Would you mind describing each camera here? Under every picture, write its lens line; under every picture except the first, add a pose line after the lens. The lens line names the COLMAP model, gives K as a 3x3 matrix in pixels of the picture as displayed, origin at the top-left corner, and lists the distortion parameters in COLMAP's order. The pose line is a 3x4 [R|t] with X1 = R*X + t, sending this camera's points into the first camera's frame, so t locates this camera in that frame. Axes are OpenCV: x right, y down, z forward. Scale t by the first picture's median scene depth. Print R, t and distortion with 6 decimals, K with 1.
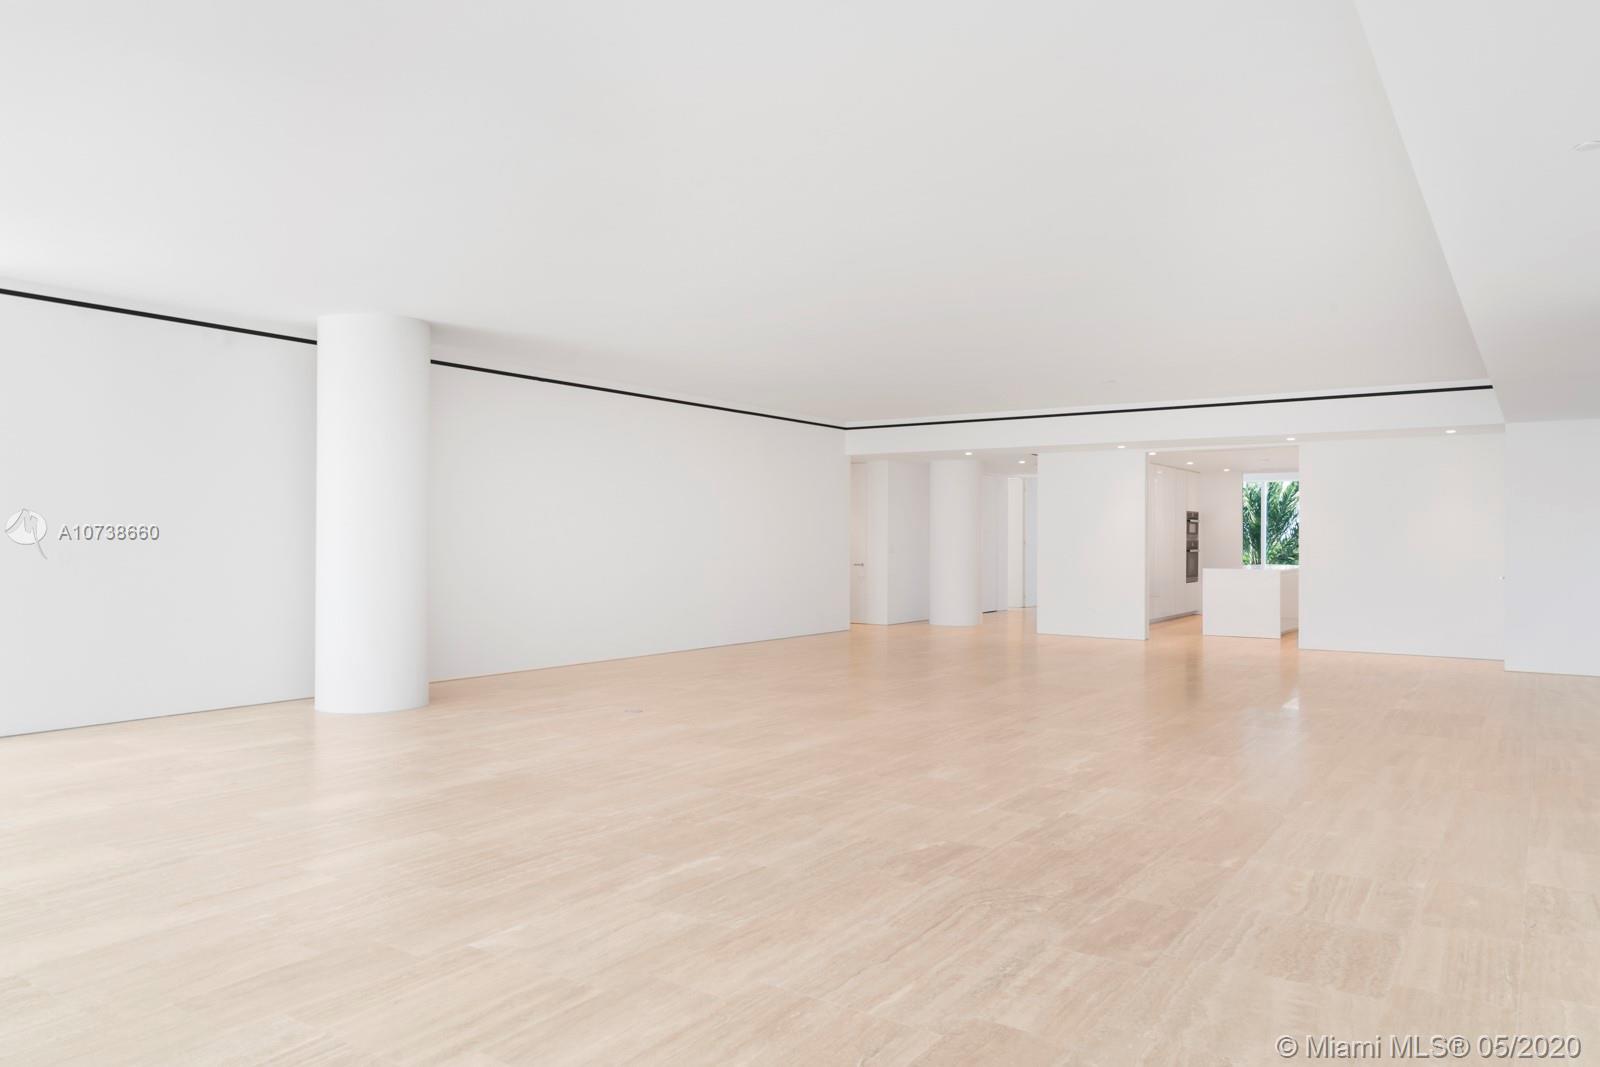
lens RADIAL K [[1123.7, 0, 800.0], [0, 1123.7, 533.5], [0, 0, 1]] dist [0.014555, 0.002027]
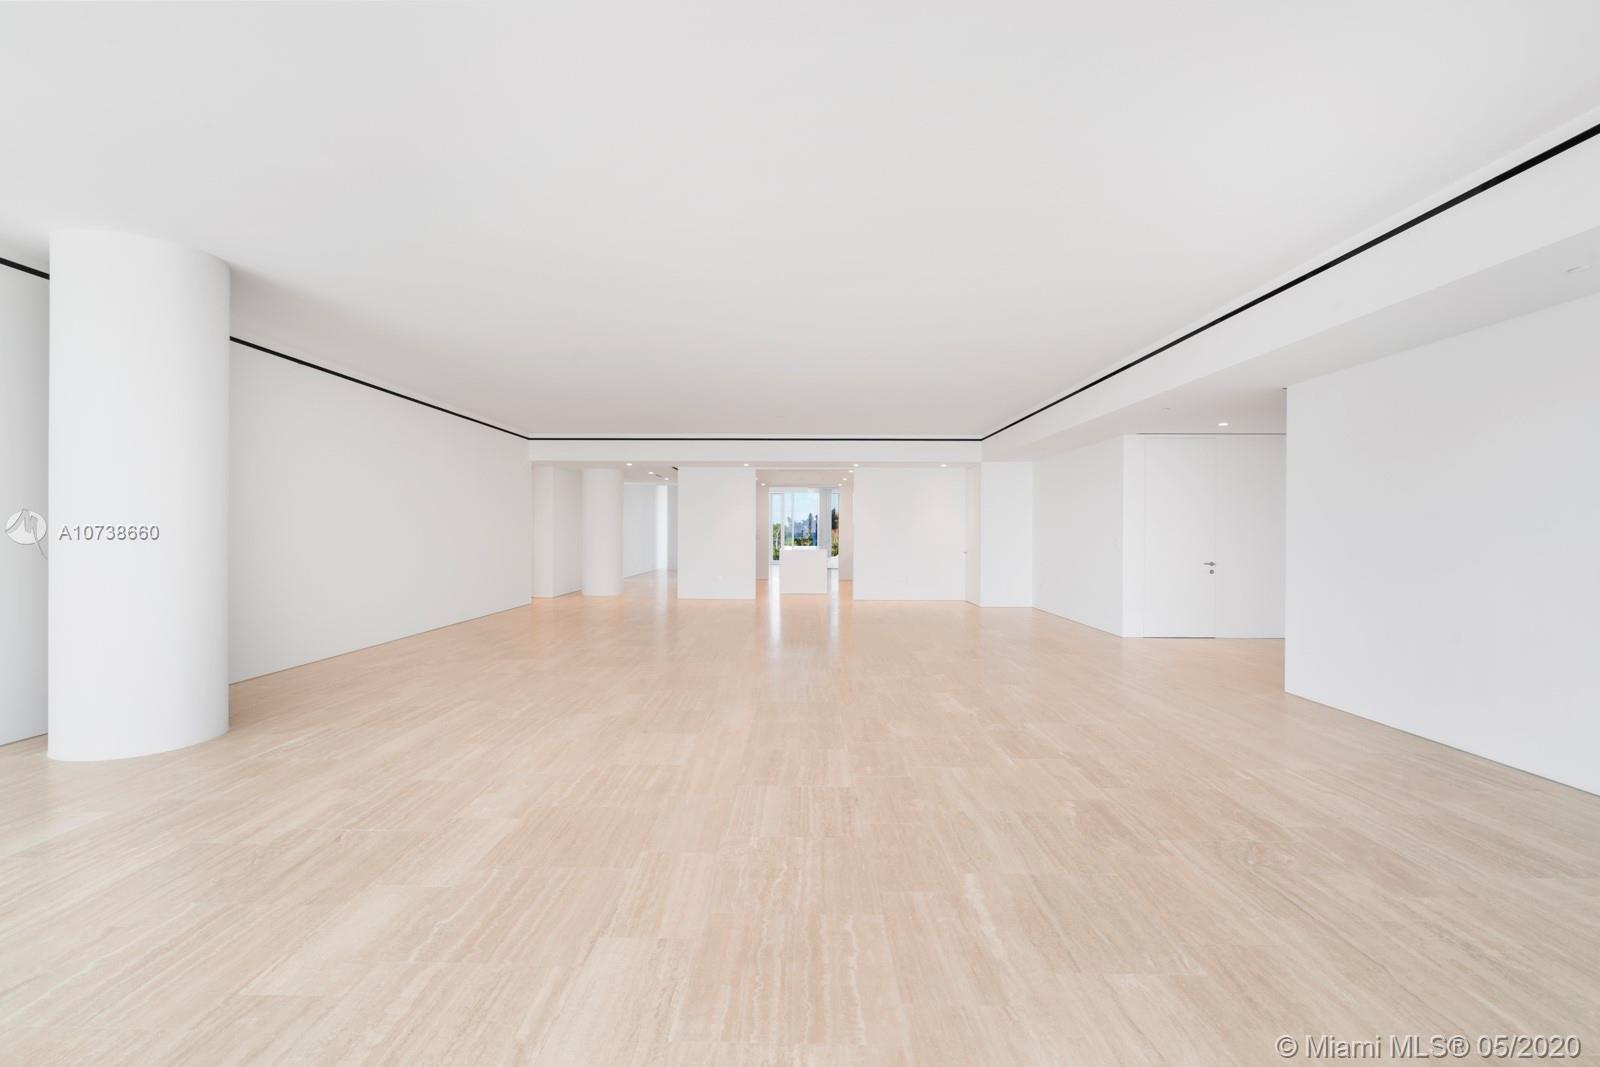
lens RADIAL K [[730.1, 0, 800.0], [0, 730.1, 533.5], [0, 0, 1]] dist [-0.002341, 0.000422]
pose [[0.824151, -0.001711, 0.566368, -0.539264], [-0.003906, 0.999954, 0.008705, 0.004605], [-0.566357, -0.009387, 0.824107, 0.607693]]
